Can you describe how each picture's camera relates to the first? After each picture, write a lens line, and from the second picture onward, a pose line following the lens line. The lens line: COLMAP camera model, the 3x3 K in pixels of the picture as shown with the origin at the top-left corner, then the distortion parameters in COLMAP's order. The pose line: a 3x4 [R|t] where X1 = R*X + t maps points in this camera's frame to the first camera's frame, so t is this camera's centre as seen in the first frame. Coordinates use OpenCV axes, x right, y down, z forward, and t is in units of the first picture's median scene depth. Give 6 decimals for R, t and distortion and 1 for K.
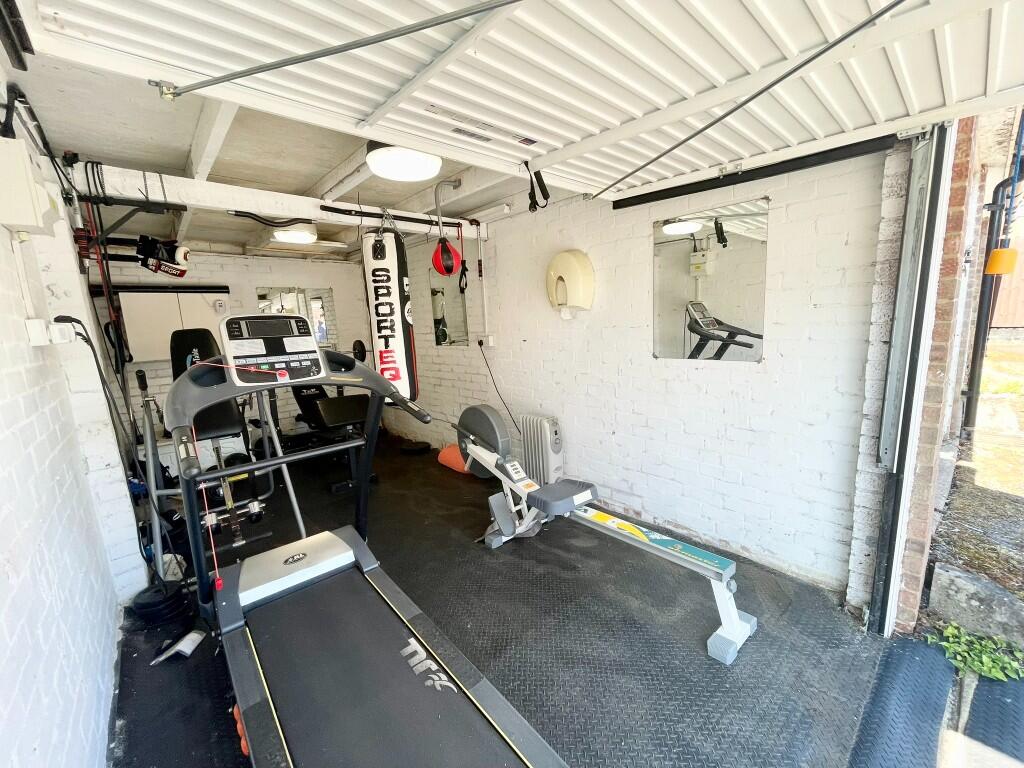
lens RADIAL K [[415.6, 0, 514.5], [0, 415.6, 381.9], [0, 0, 1]] dist [-0.001263, 0.001131]
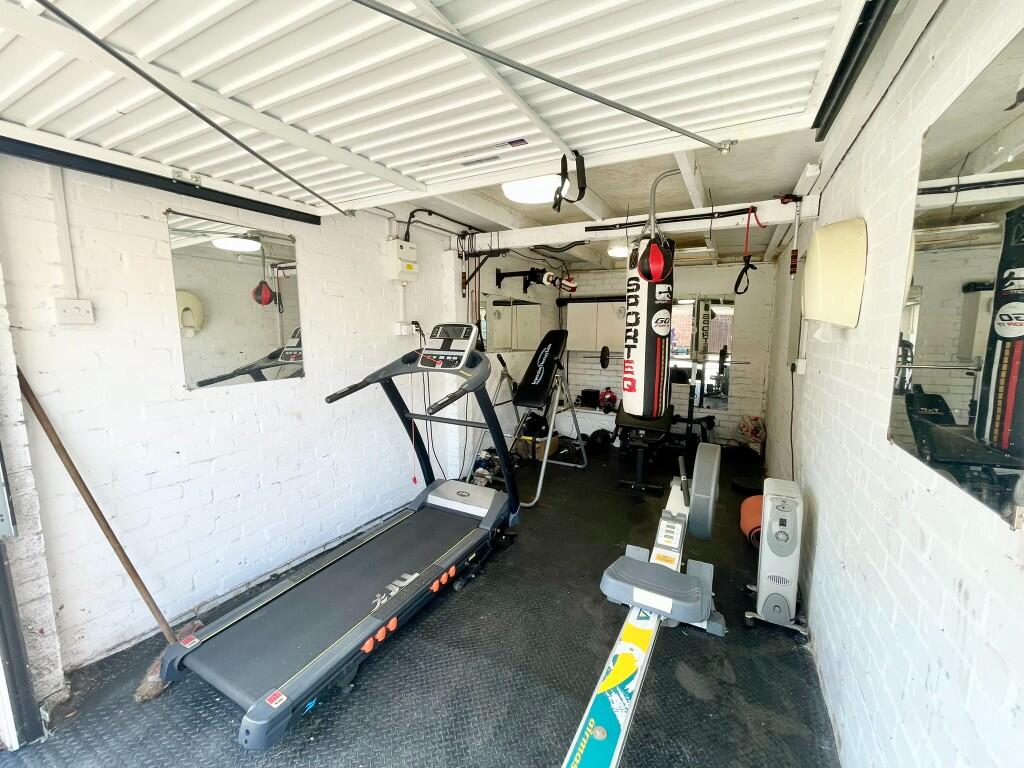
lens RADIAL K [[415.6, 0, 514.7], [0, 415.6, 382.2], [0, 0, 1]] dist [-0.001263, 0.001131]
pose [[0.348364, 0.161060, -0.923419, 0.531234], [-0.161843, 0.980668, 0.109989, -0.091549], [0.923282, 0.111133, 0.367695, 0.401409]]
